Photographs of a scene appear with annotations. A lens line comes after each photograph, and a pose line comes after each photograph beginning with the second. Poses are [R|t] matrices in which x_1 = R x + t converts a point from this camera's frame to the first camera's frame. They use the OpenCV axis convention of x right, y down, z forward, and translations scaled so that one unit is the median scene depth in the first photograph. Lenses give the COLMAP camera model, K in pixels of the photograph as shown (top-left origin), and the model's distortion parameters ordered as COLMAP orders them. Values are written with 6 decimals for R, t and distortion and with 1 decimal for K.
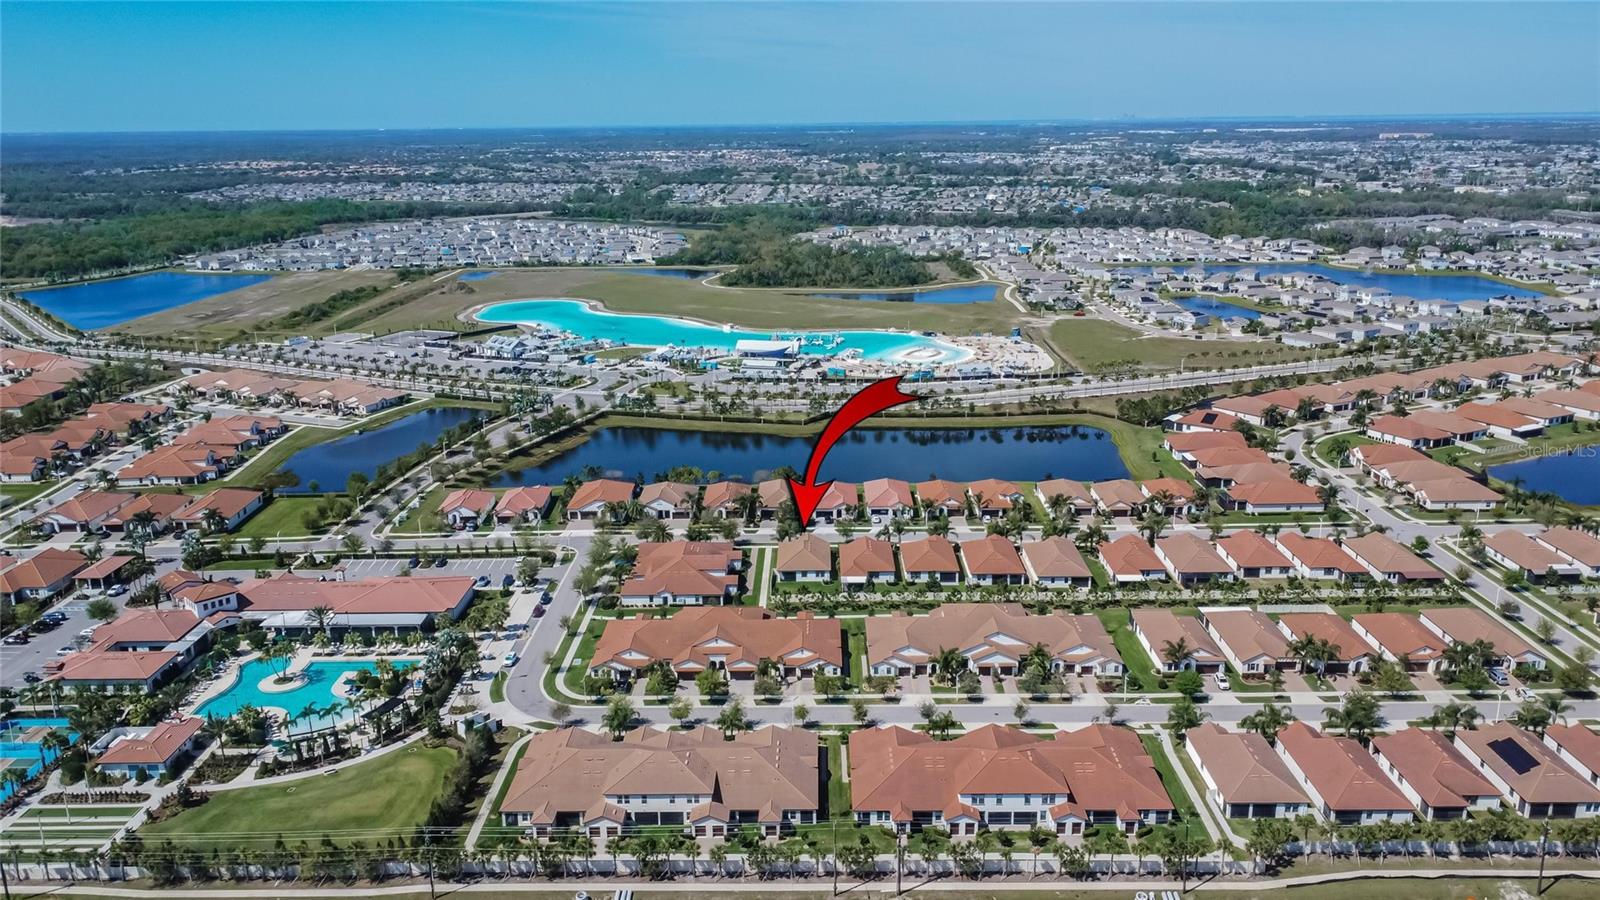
lens RADIAL K [[1189.4, 0, 808.6], [0, 1189.4, 442.7], [0, 0, 1]] dist [0.003316, 0.002018]
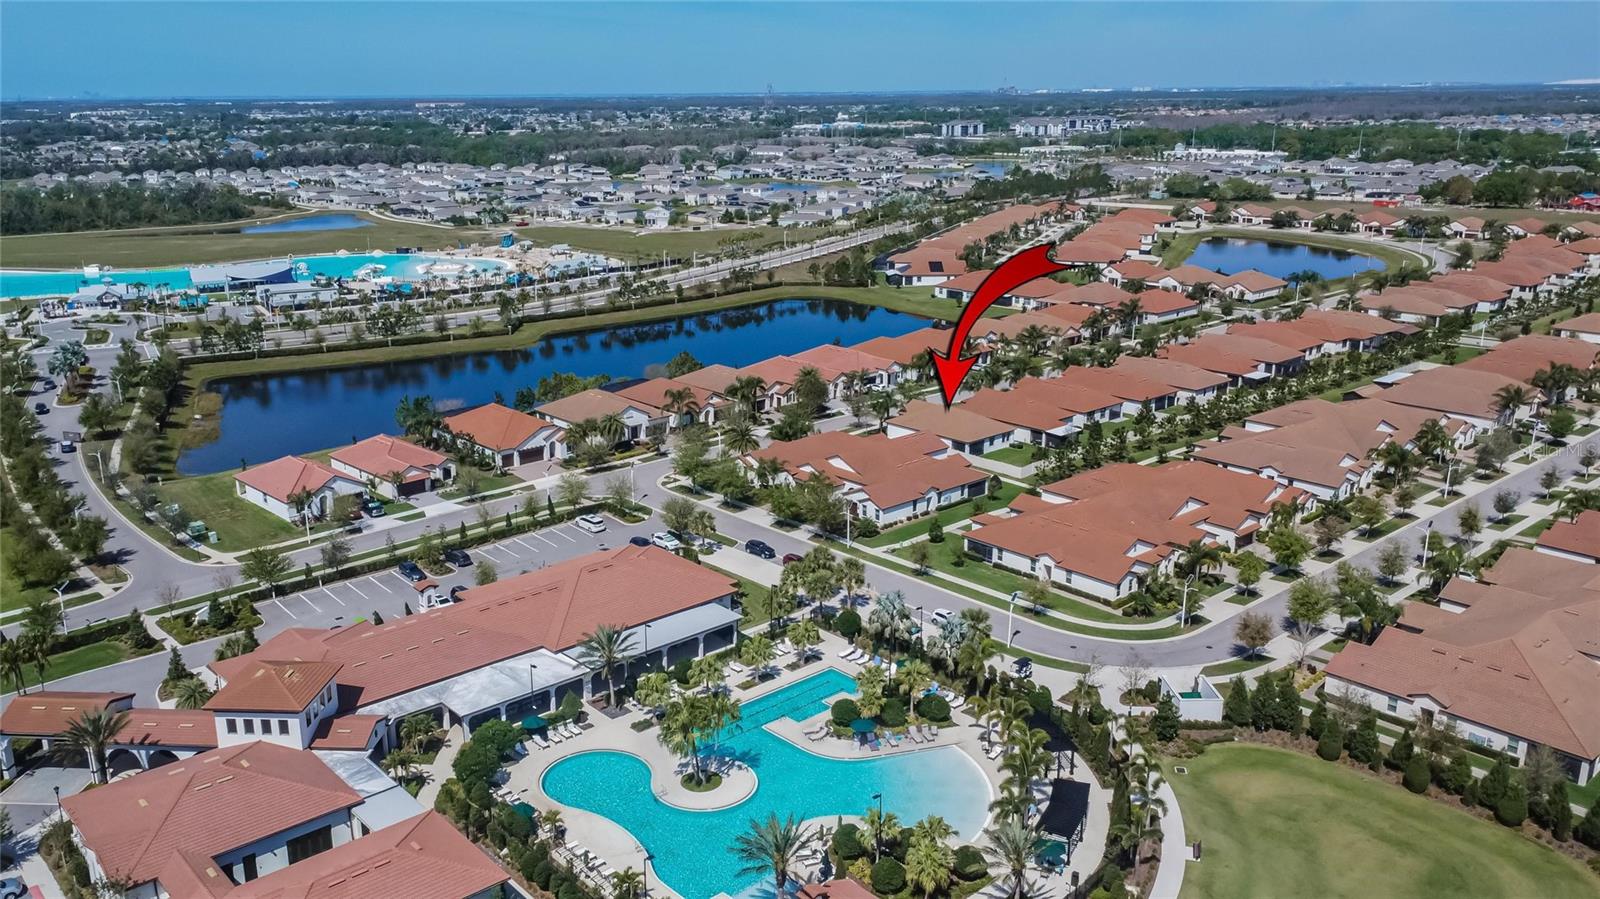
lens RADIAL K [[1272.5, 0, 741.7], [0, 1272.5, 450.5], [0, 0, 1]] dist [0.001456, 0.000920]
pose [[0.754567, -0.174826, 0.632506, -0.539918], [0.172984, 0.982760, 0.065271, 0.037324], [-0.633012, 0.060162, 0.771800, 0.466206]]
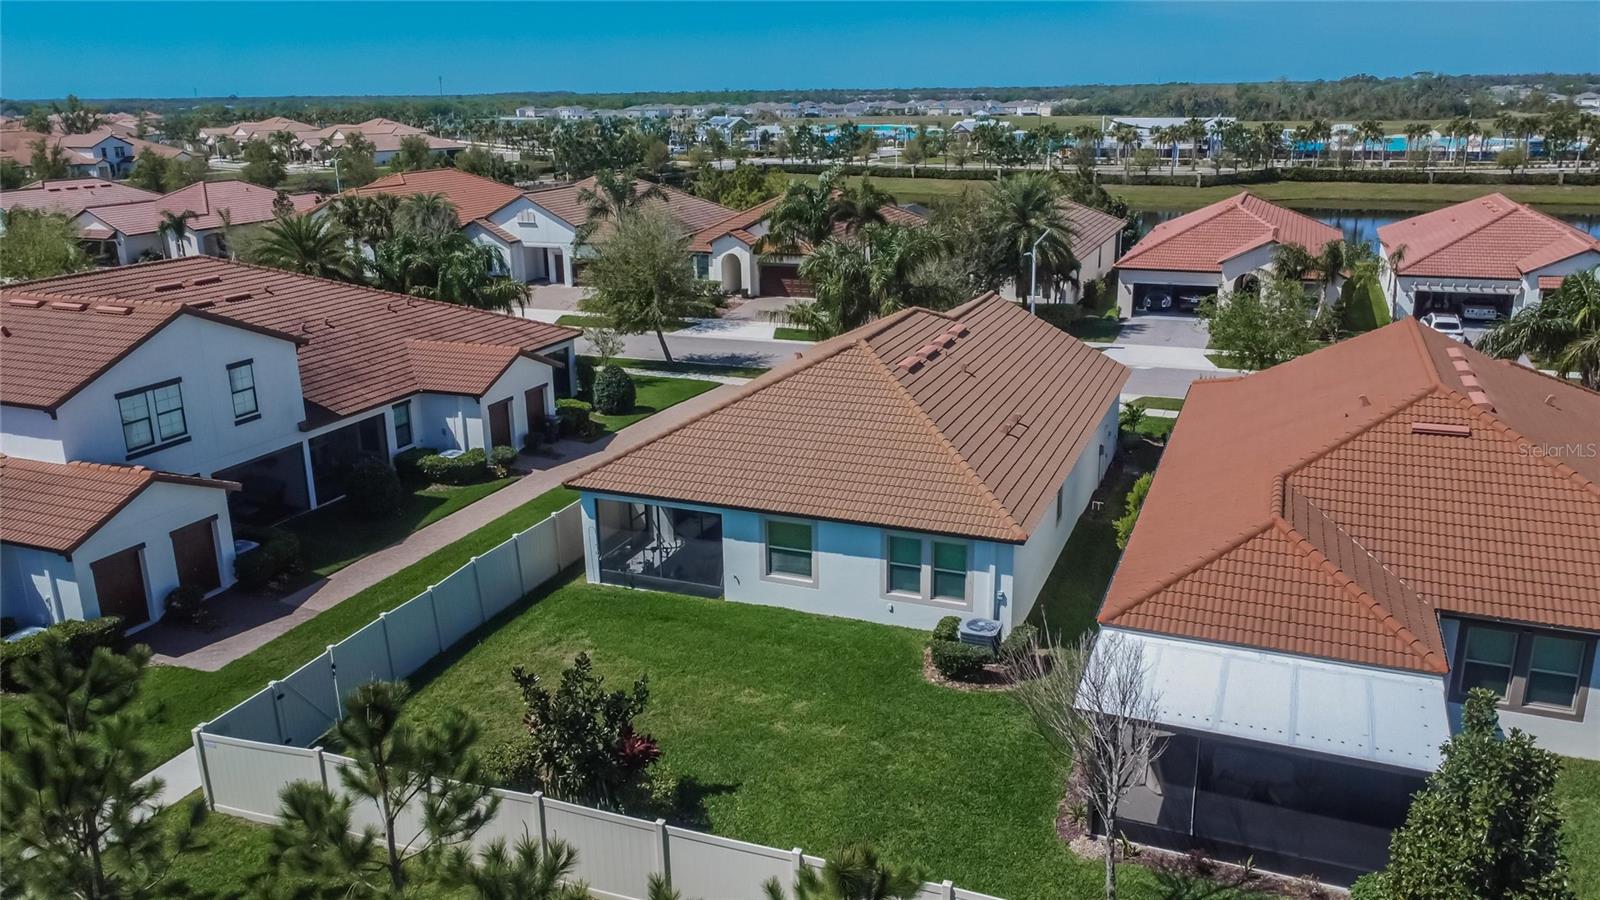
lens RADIAL K [[1181.1, 0, 800.0], [0, 1181.1, 450.0], [0, 0, 1]] dist [0.013153, -0.005374]
pose [[0.925723, 0.104282, -0.363540, 0.033282], [-0.092004, 0.994453, 0.050982, 0.087184], [0.366840, -0.013748, 0.930182, 0.816989]]
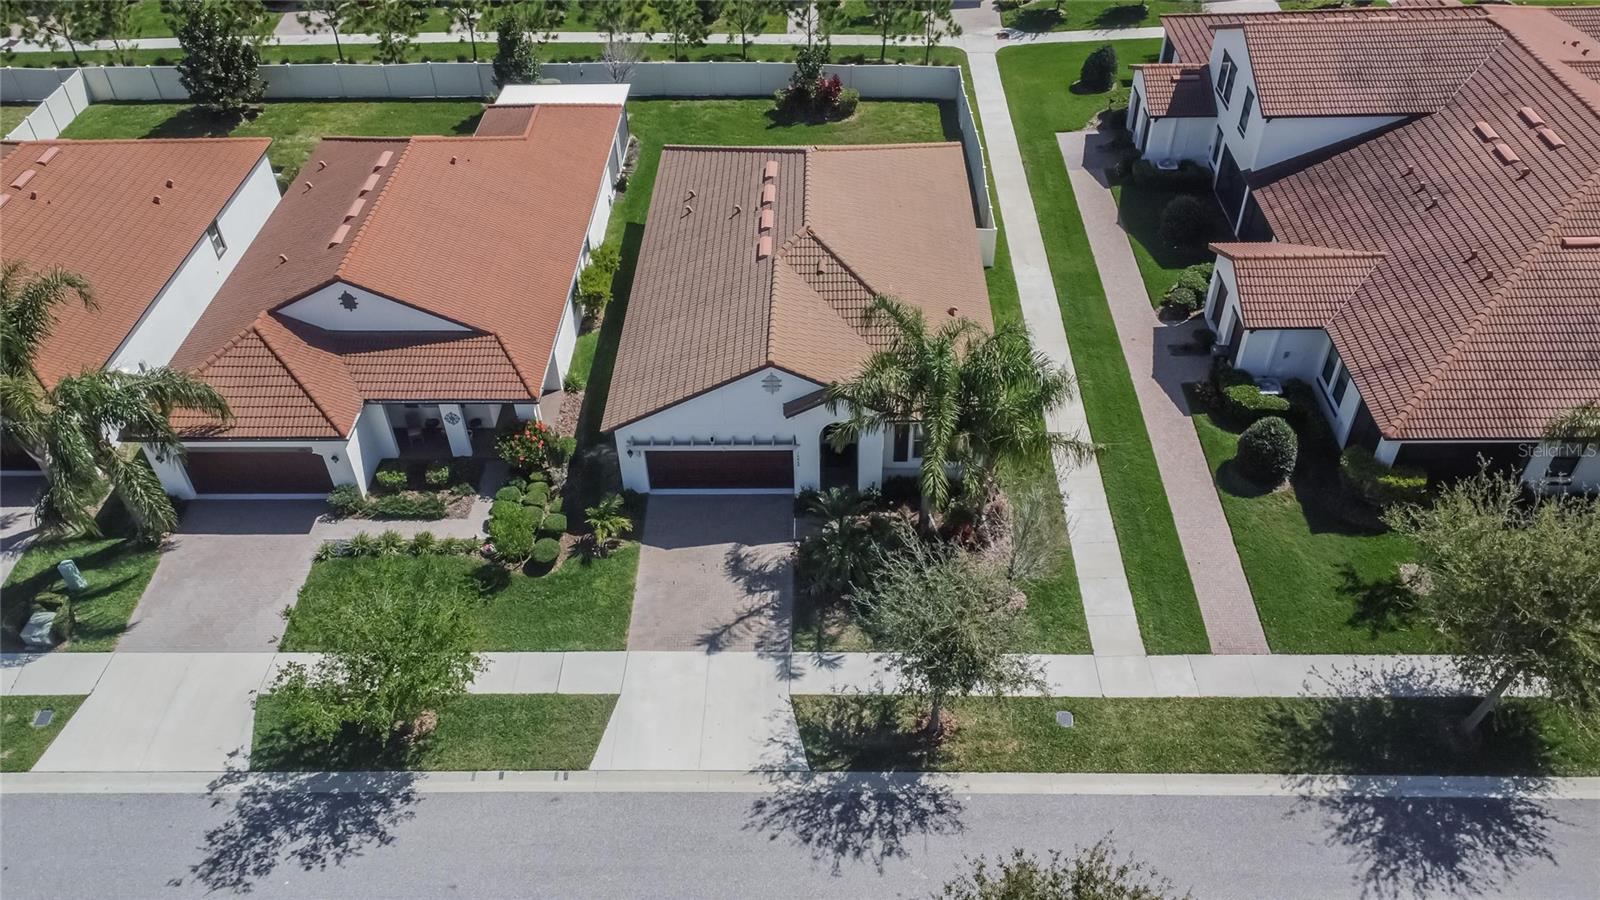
lens RADIAL K [[1189.4, 0, 808.6], [0, 1189.4, 442.7], [0, 0, 1]] dist [0.003316, 0.002018]
pose [[-0.999684, 0.012224, 0.021956, -0.006568], [0.025058, 0.550619, 0.834380, -0.019162], [-0.001890, 0.834667, -0.550752, 1.033949]]
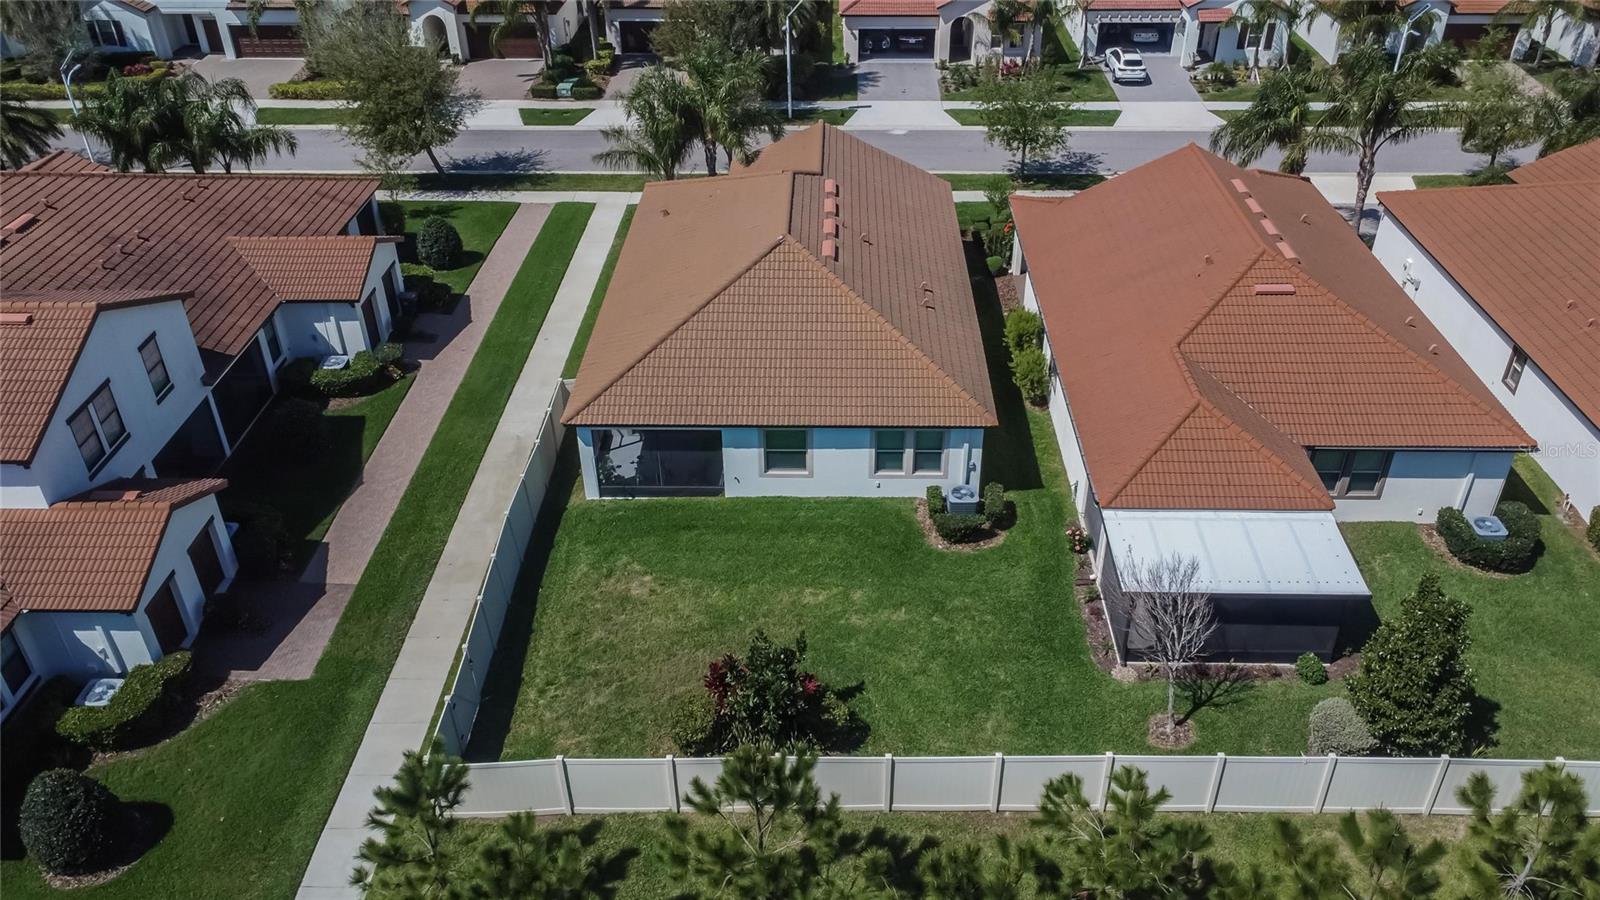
lens RADIAL K [[1189.4, 0, 808.6], [0, 1189.4, 442.7], [0, 0, 1]] dist [0.003316, 0.002018]
pose [[0.999819, 0.012755, -0.014125, 0.000614], [-0.007511, 0.946401, 0.322907, 0.062192], [0.017486, -0.322742, 0.946325, 0.799410]]
